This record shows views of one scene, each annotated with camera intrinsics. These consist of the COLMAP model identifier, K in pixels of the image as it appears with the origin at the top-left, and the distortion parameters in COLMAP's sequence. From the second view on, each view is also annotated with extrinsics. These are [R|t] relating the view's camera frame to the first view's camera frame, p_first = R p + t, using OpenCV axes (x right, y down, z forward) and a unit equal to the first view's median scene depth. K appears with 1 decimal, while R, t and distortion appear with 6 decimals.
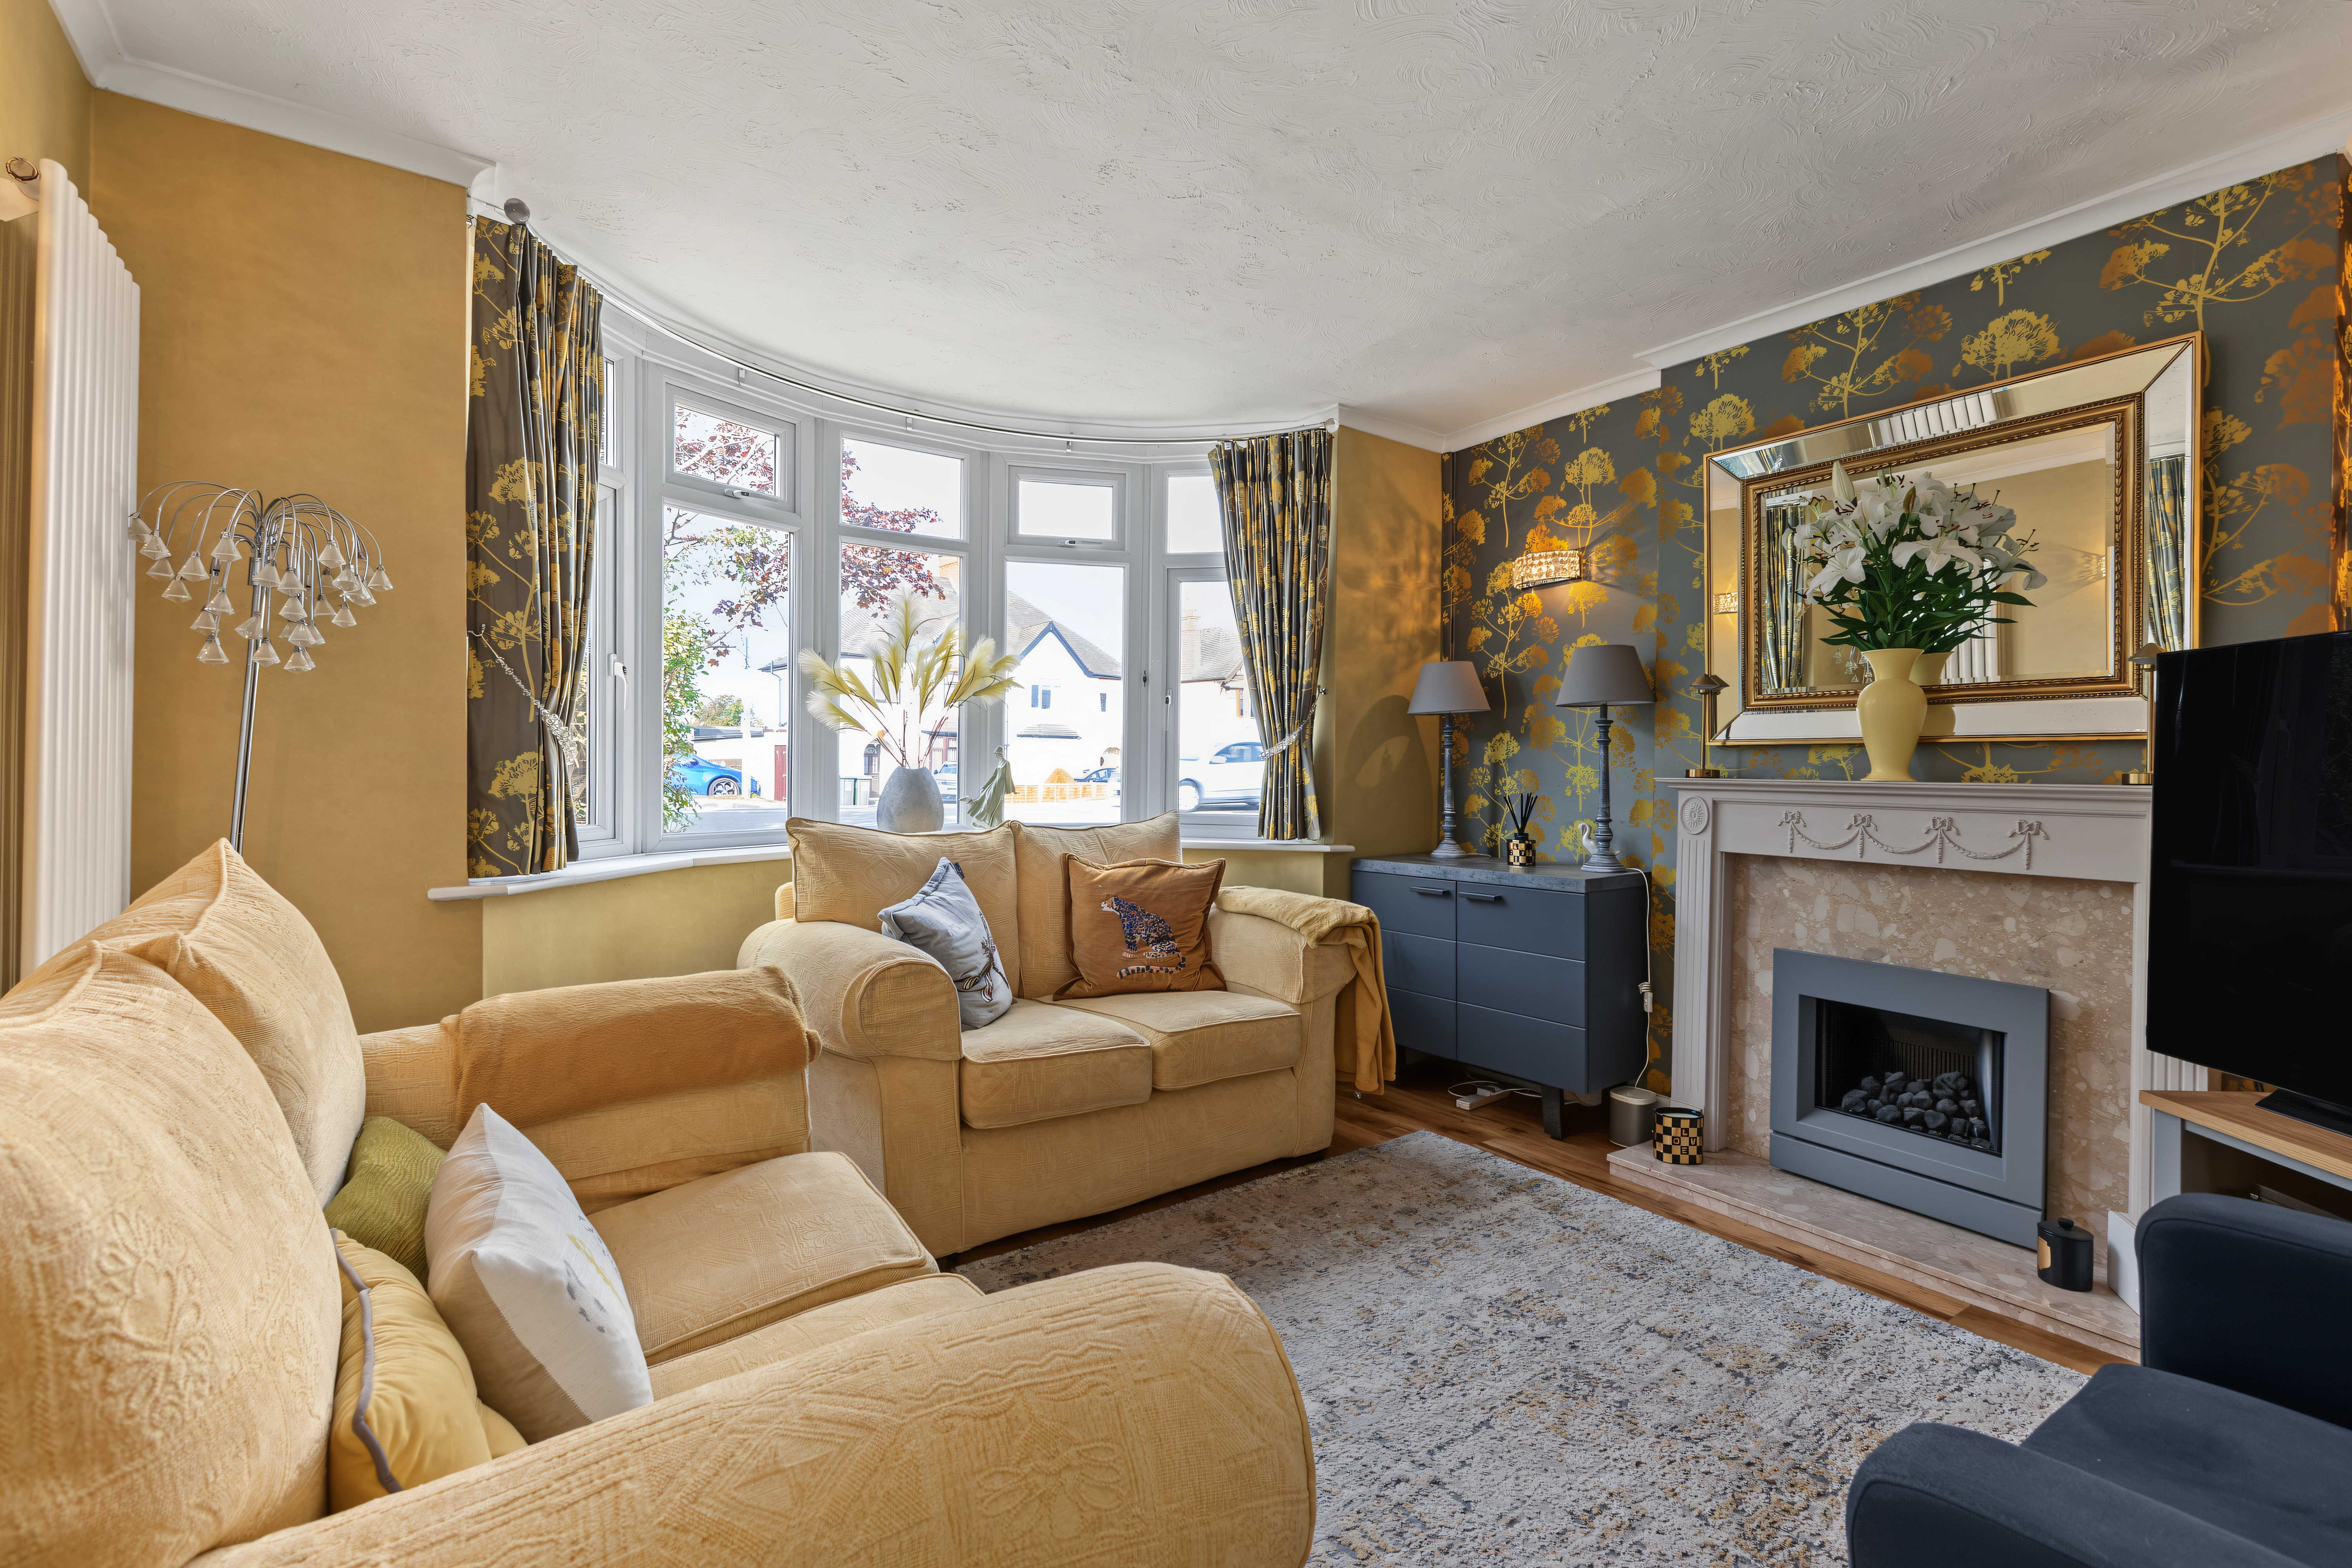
lens RADIAL K [[1029.3, 0, 1183.8], [0, 1029.3, 774.6], [0, 0, 1]] dist [0.003213, -0.000117]
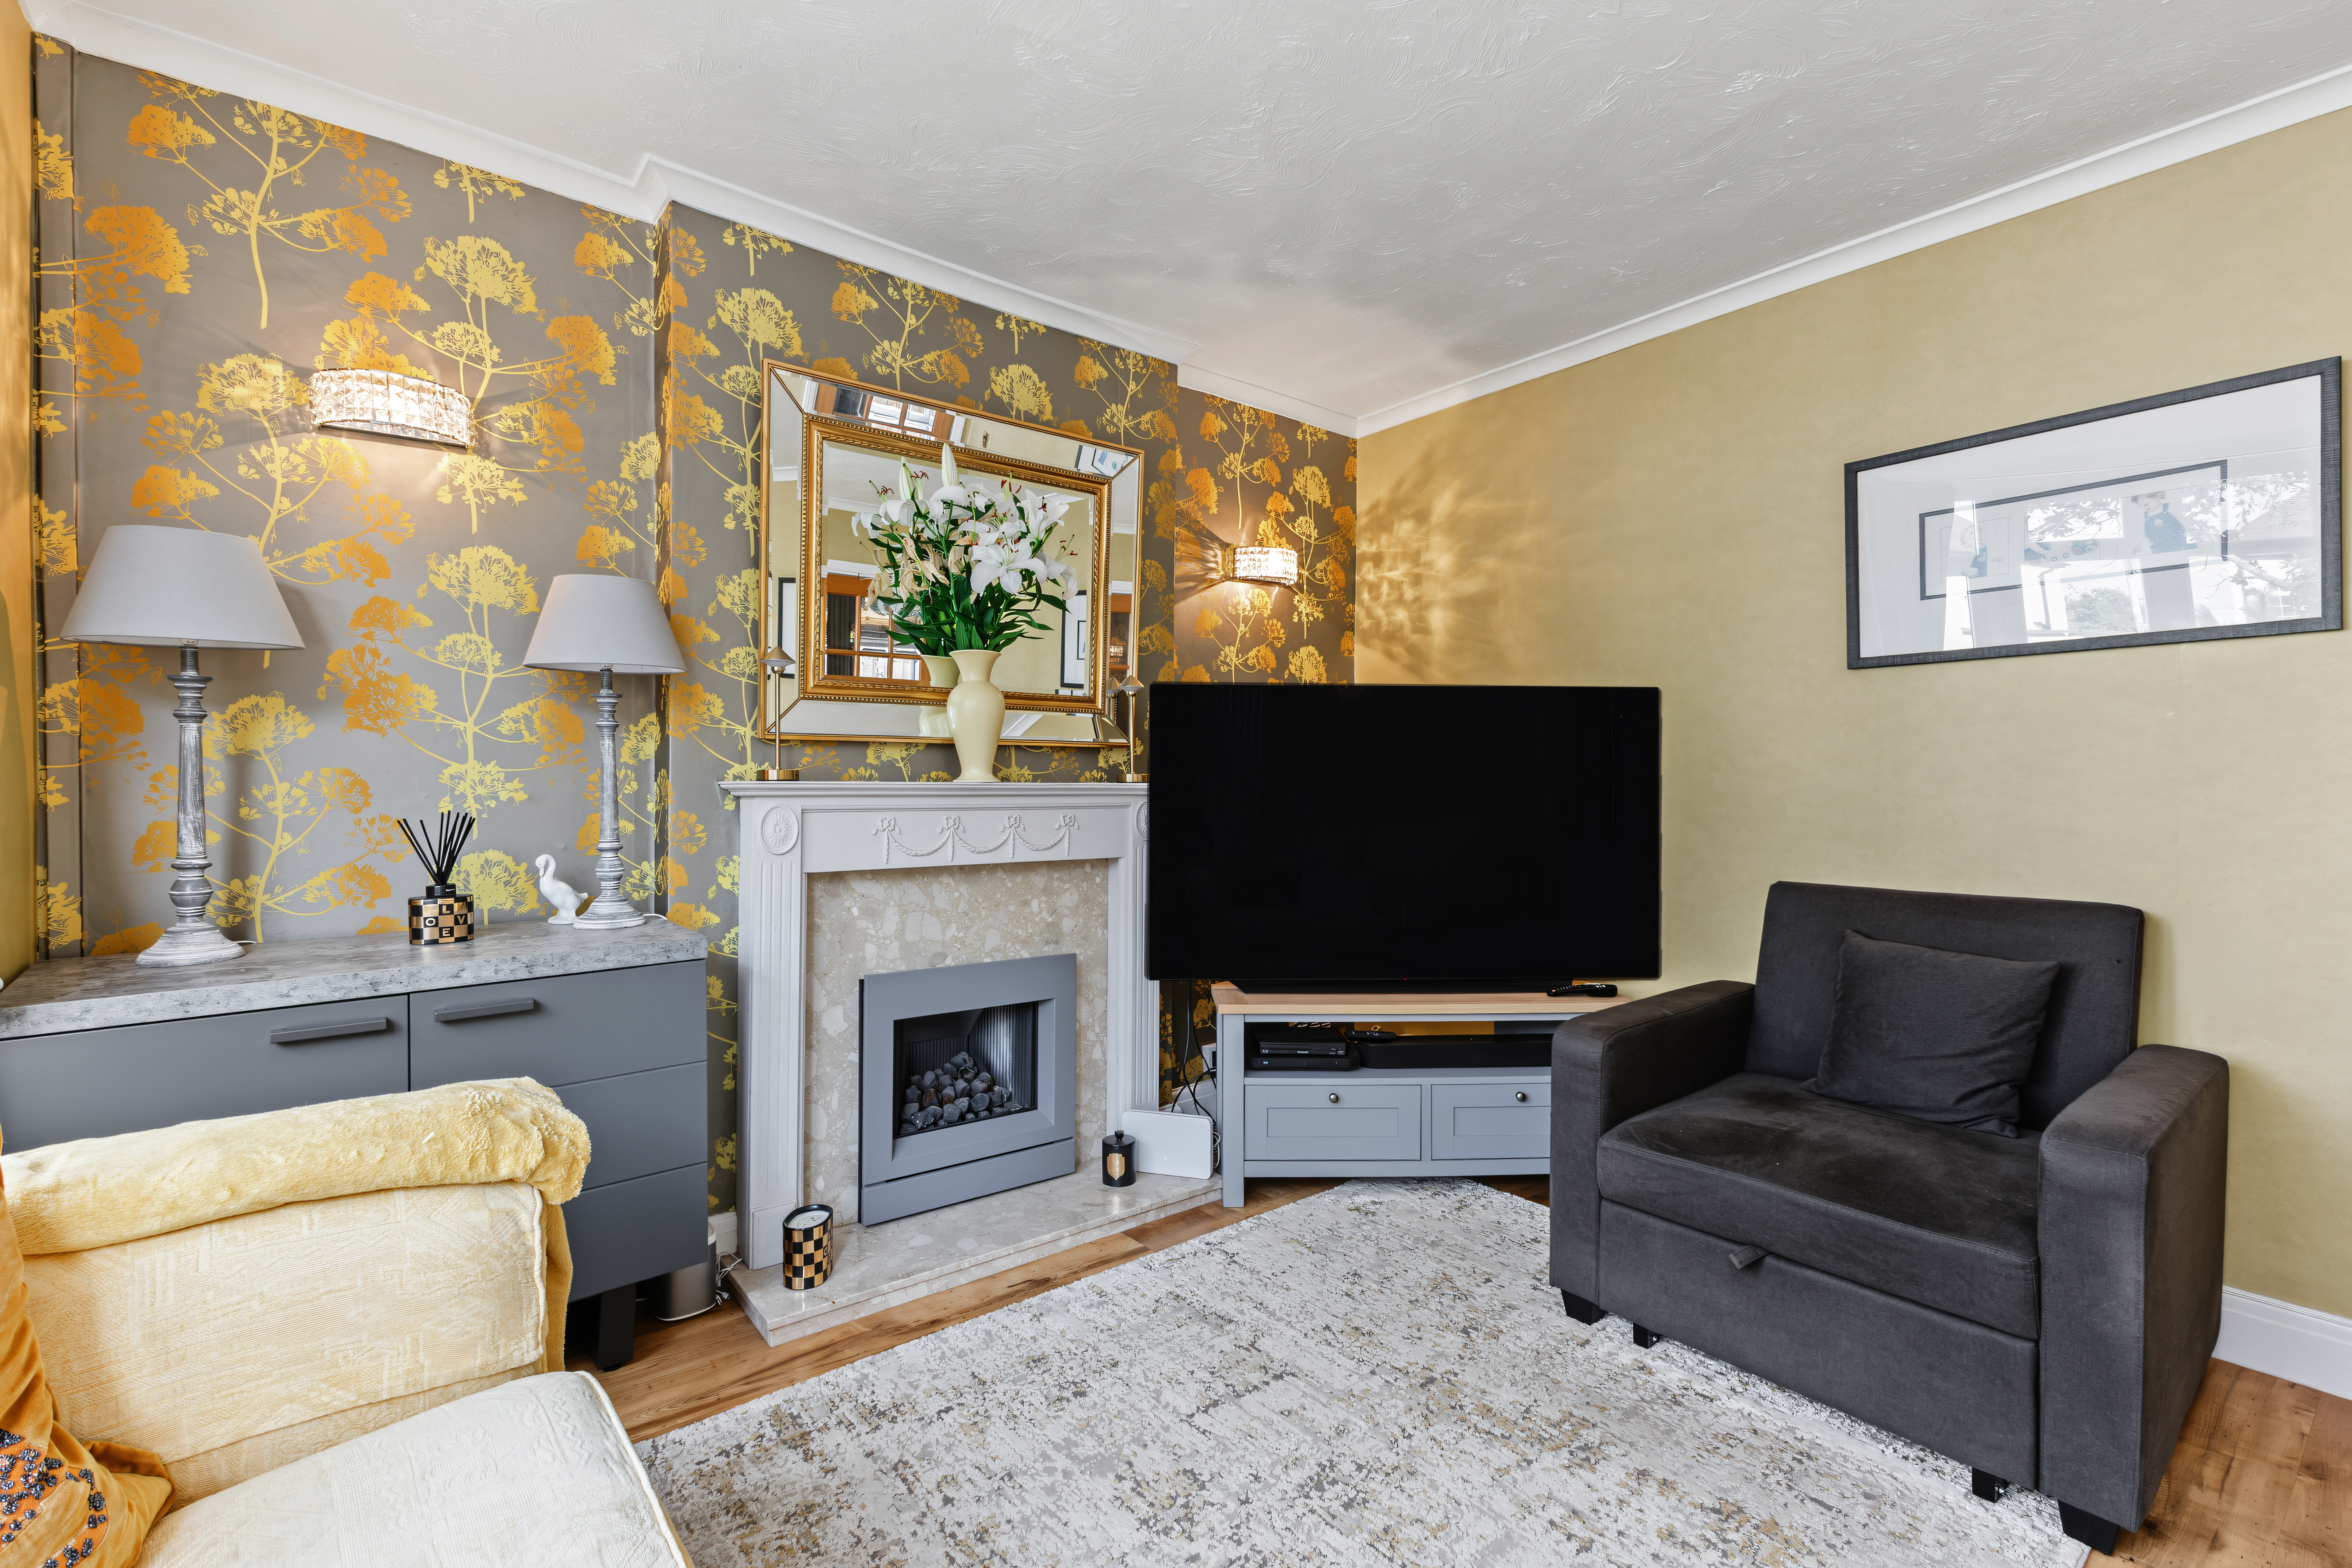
lens RADIAL K [[1029.3, 0, 1172.2], [0, 1029.3, 793.5], [0, 0, 1]] dist [0.003213, -0.000117]
pose [[-0.054579, -0.025524, 0.998183, -0.318782], [0.000331, 0.999673, 0.025580, -0.007805], [-0.998509, 0.001726, -0.054553, 0.835506]]
